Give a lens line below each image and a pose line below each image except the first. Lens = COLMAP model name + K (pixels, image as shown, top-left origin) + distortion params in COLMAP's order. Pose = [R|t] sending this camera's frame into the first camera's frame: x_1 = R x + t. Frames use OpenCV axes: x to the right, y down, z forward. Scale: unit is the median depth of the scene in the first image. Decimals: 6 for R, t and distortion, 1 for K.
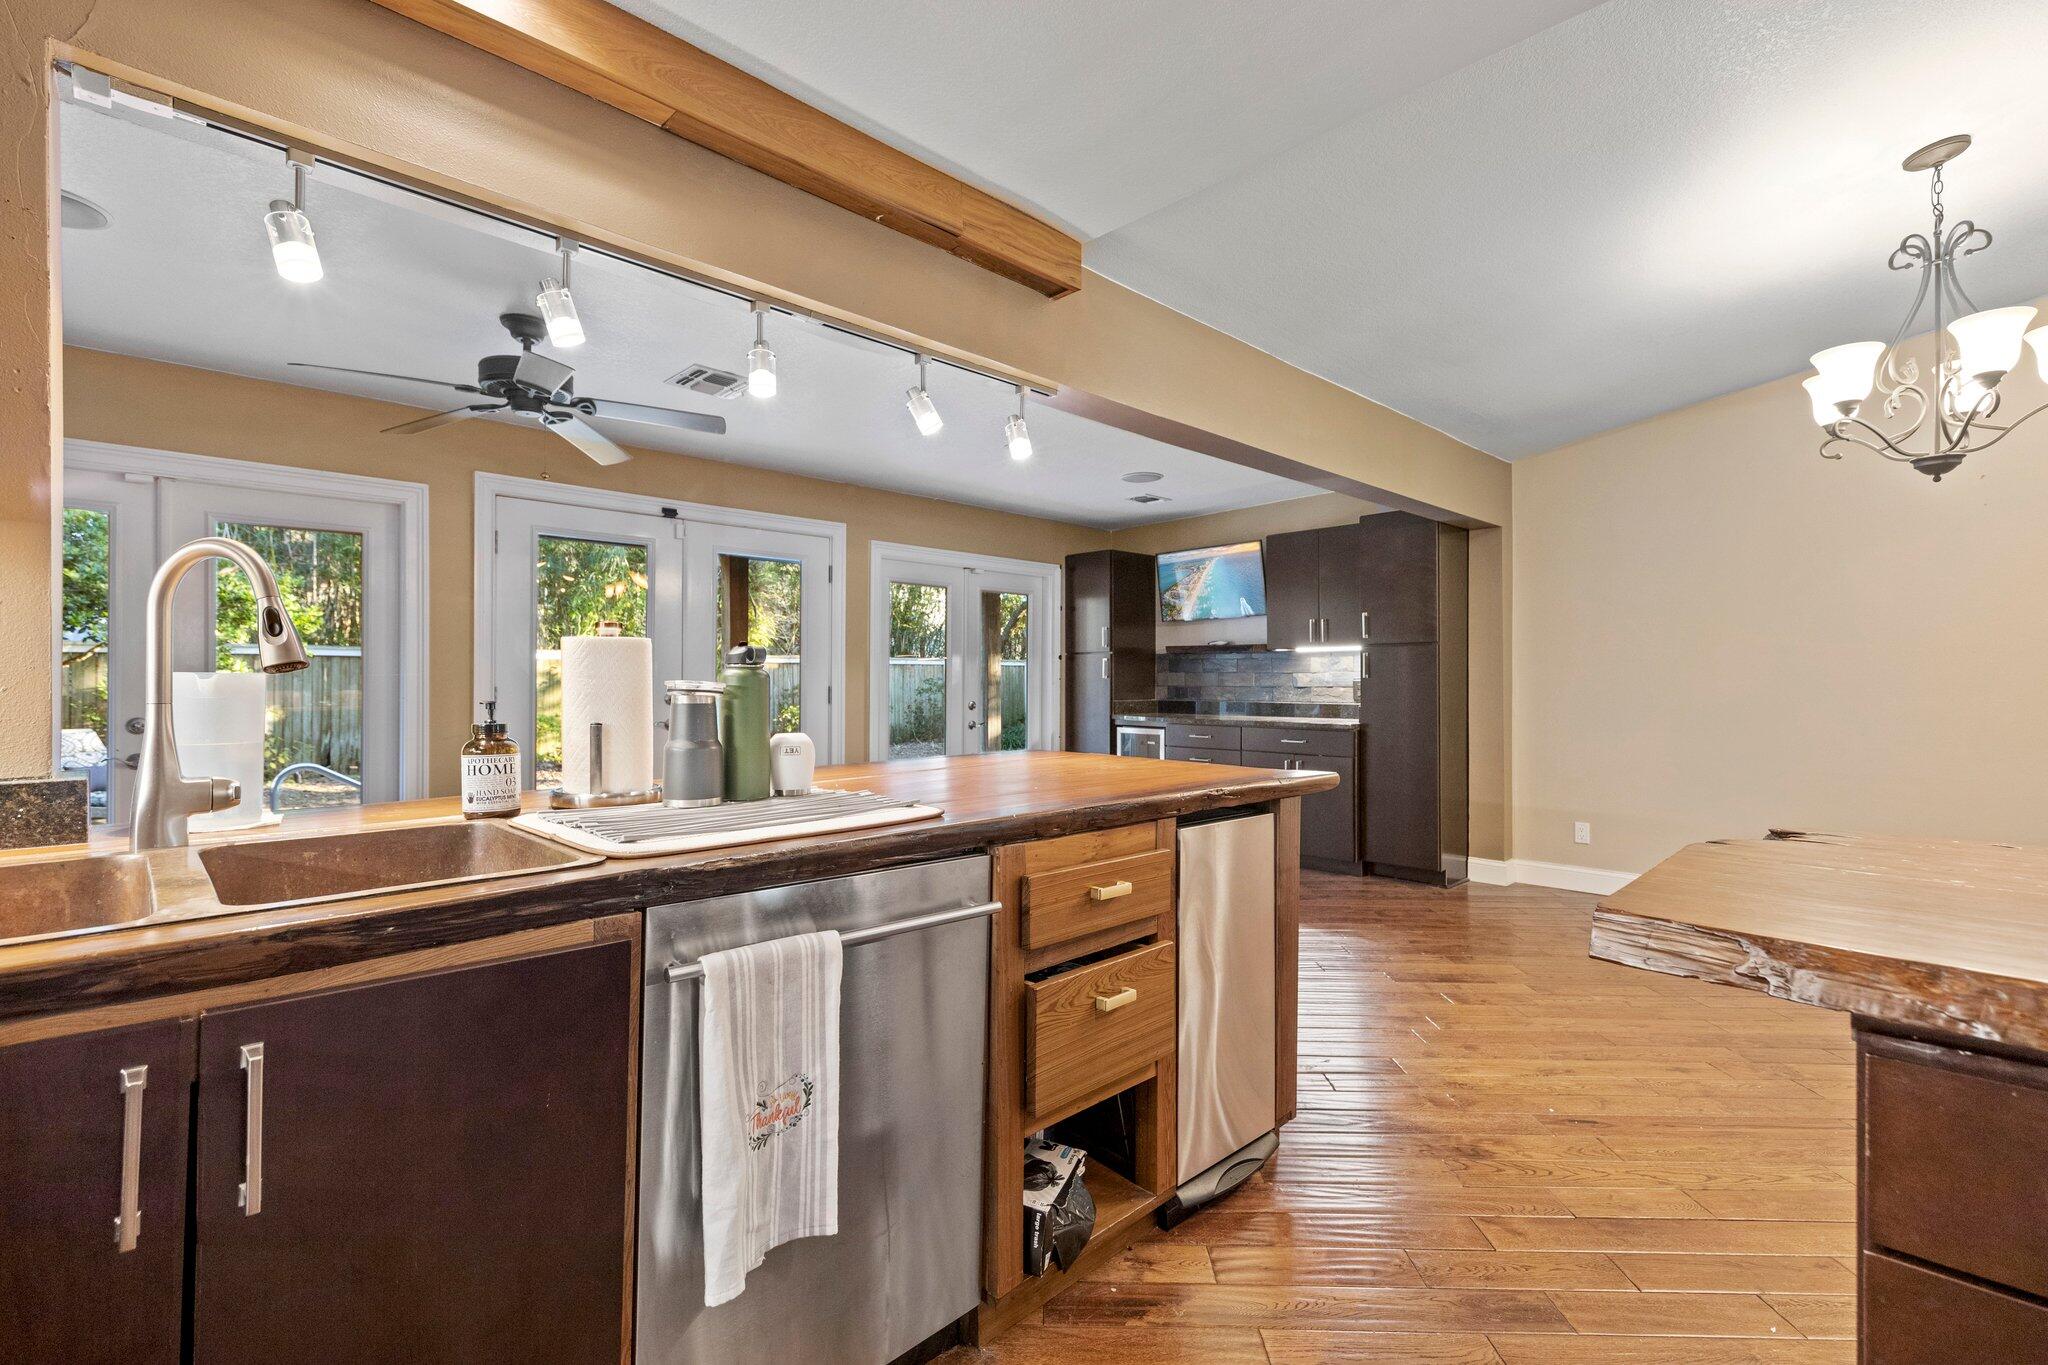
lens RADIAL K [[914.0, 0, 1024.0], [0, 914.0, 682.5], [0, 0, 1]] dist [0.004199, -0.000508]
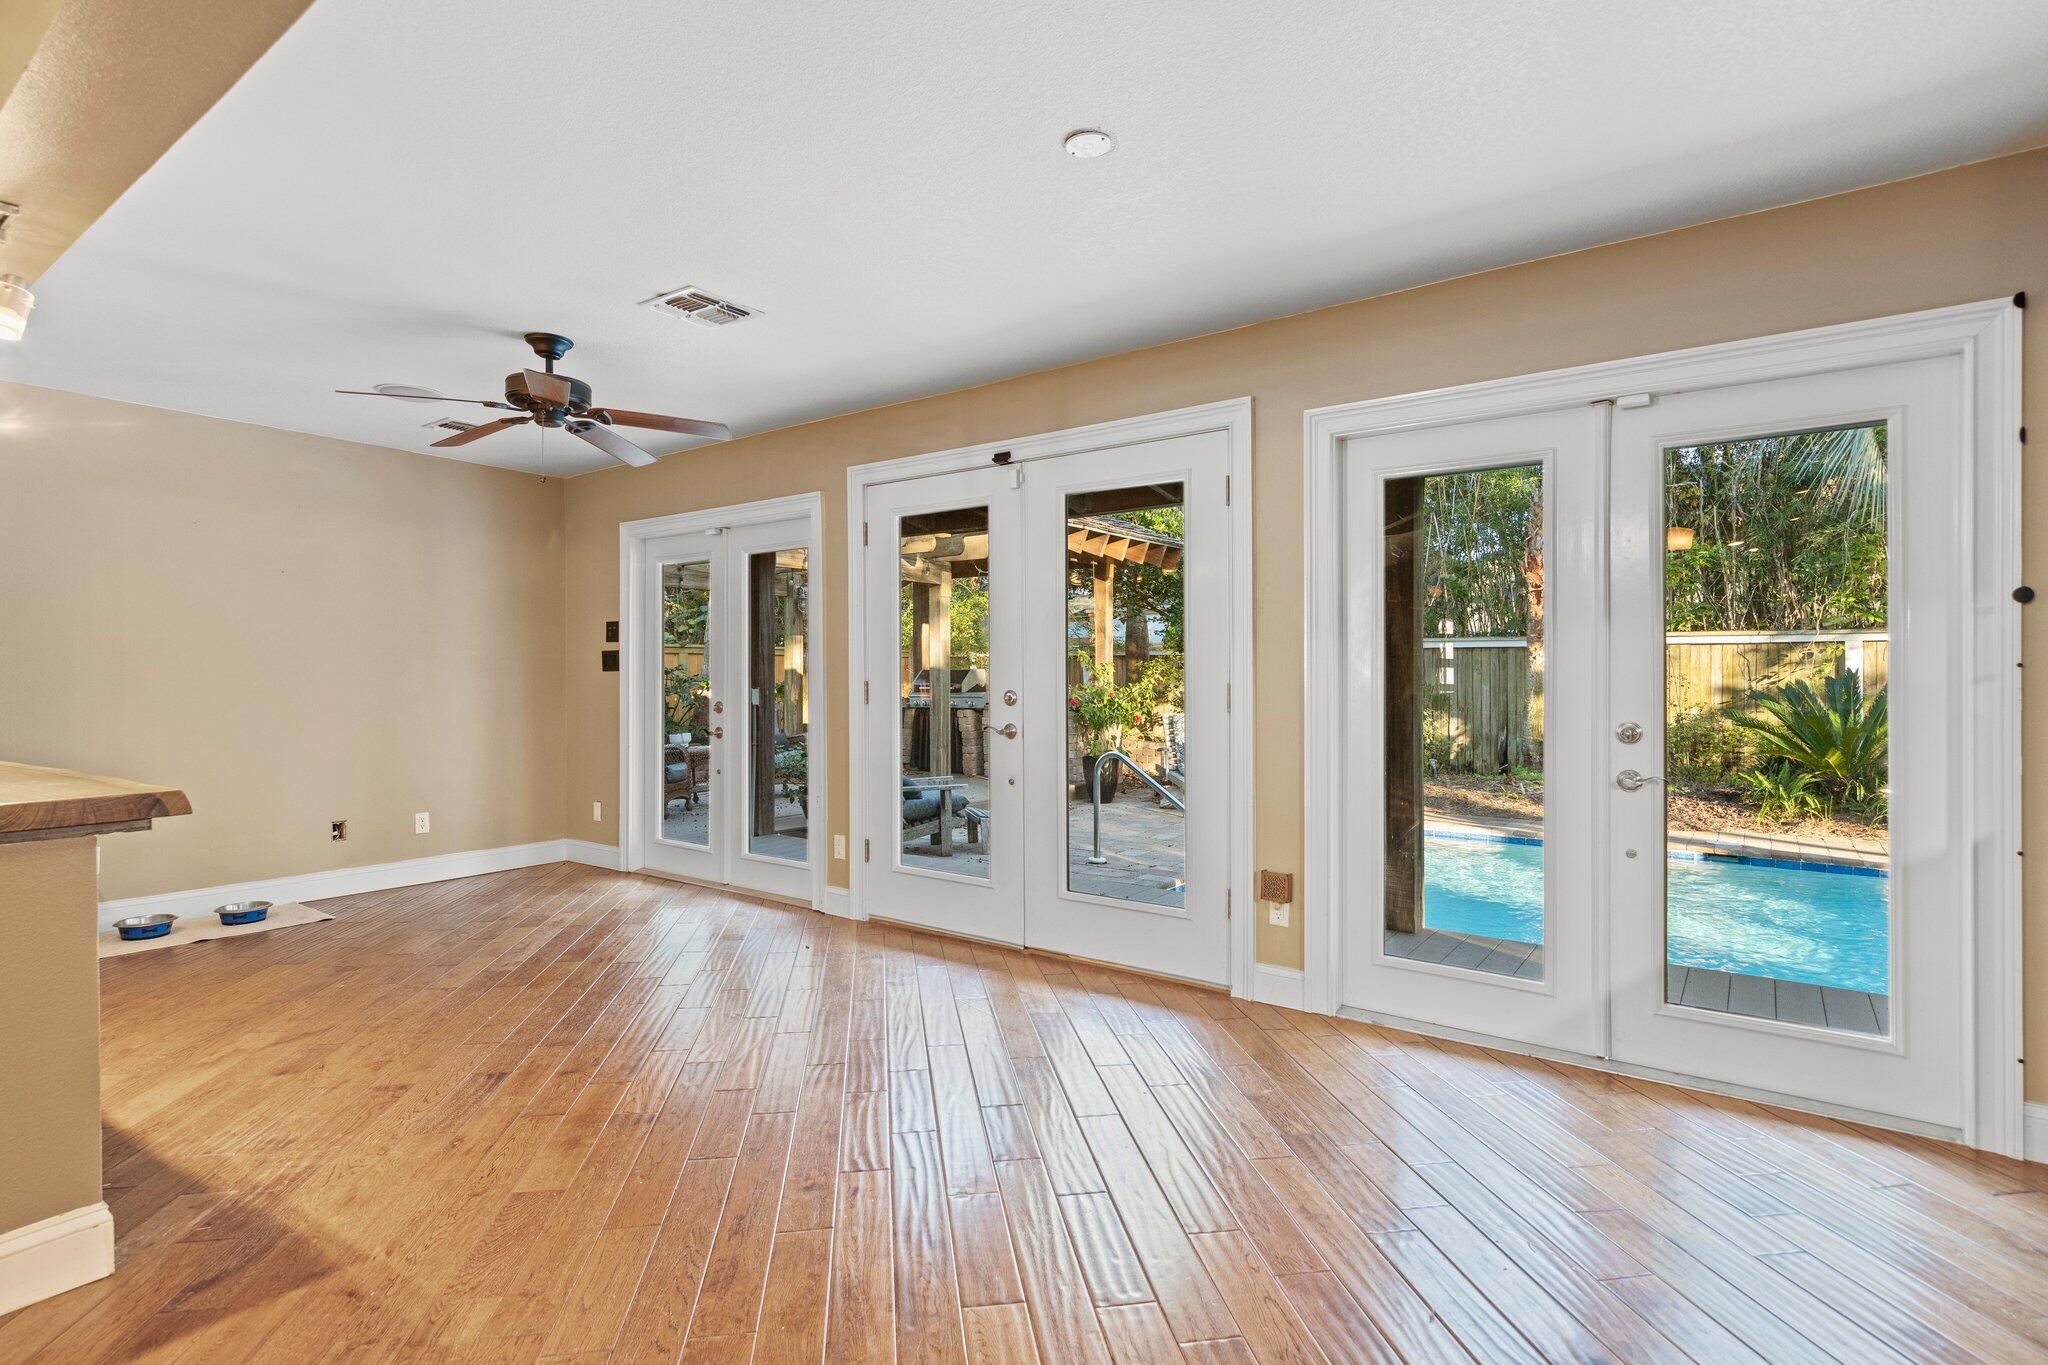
lens RADIAL K [[1003.4, 0, 1019.1], [0, 1003.4, 669.1], [0, 0, 1]] dist [0.000614, -0.000019]
pose [[0.158898, -0.006460, -0.987274, 0.695456], [0.001258, 0.999979, -0.006341, -0.001941], [0.987294, -0.000235, 0.158903, 1.347191]]
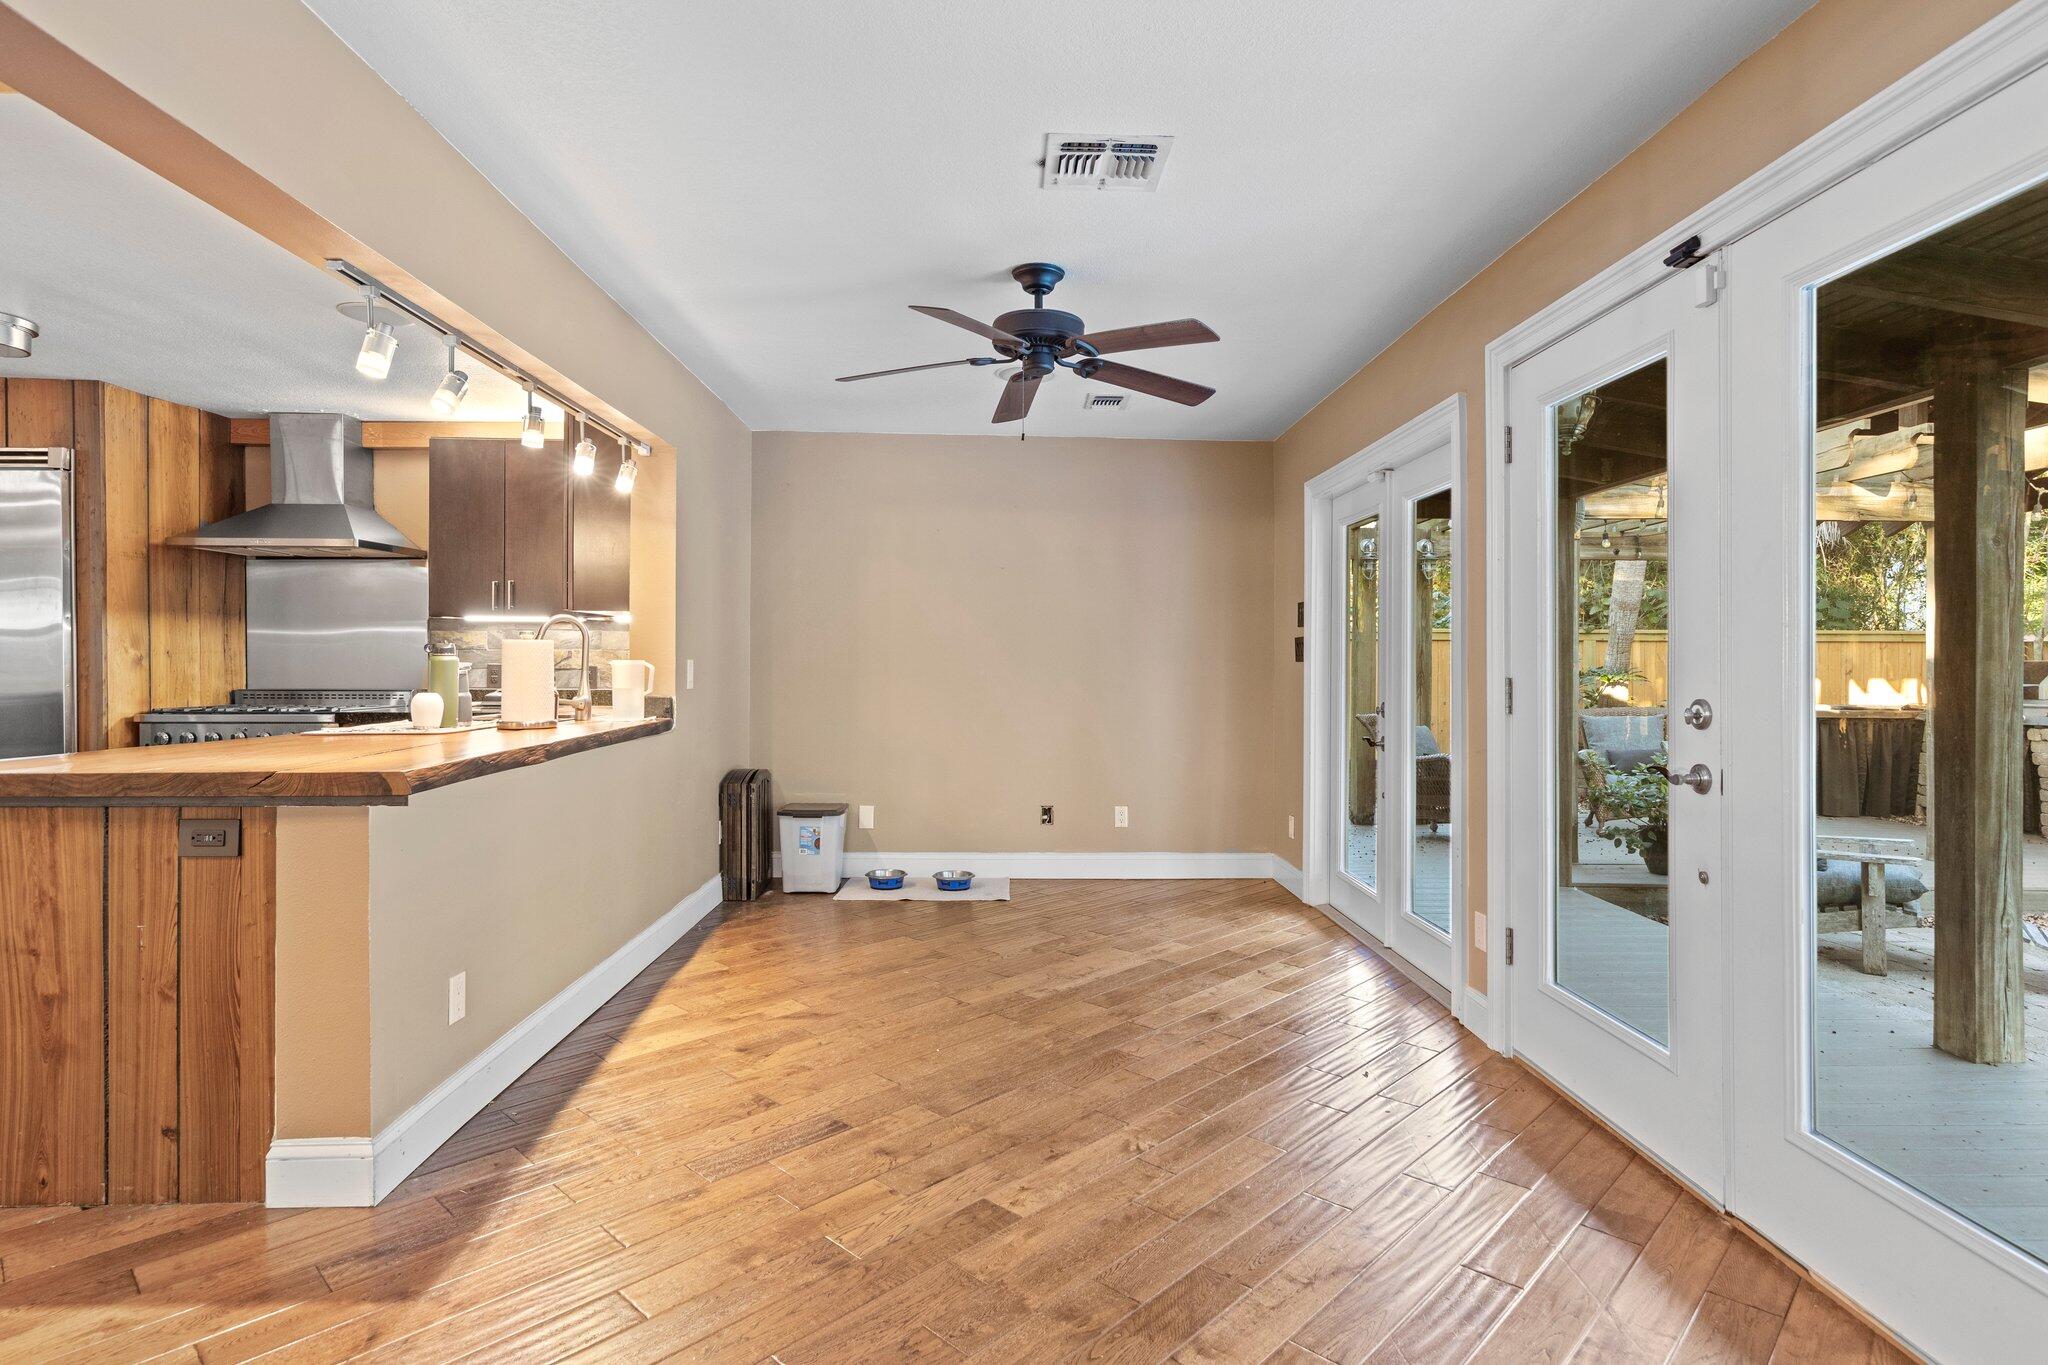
lens RADIAL K [[1055.5, 0, 1020.9], [0, 1055.5, 665.3], [0, 0, 1]] dist [0.003299, 0.001421]
pose [[-0.679910, -0.004218, -0.733284, 0.233159], [-0.006423, 0.999979, 0.000203, -0.002948], [0.733268, 0.004848, -0.679923, 1.692217]]
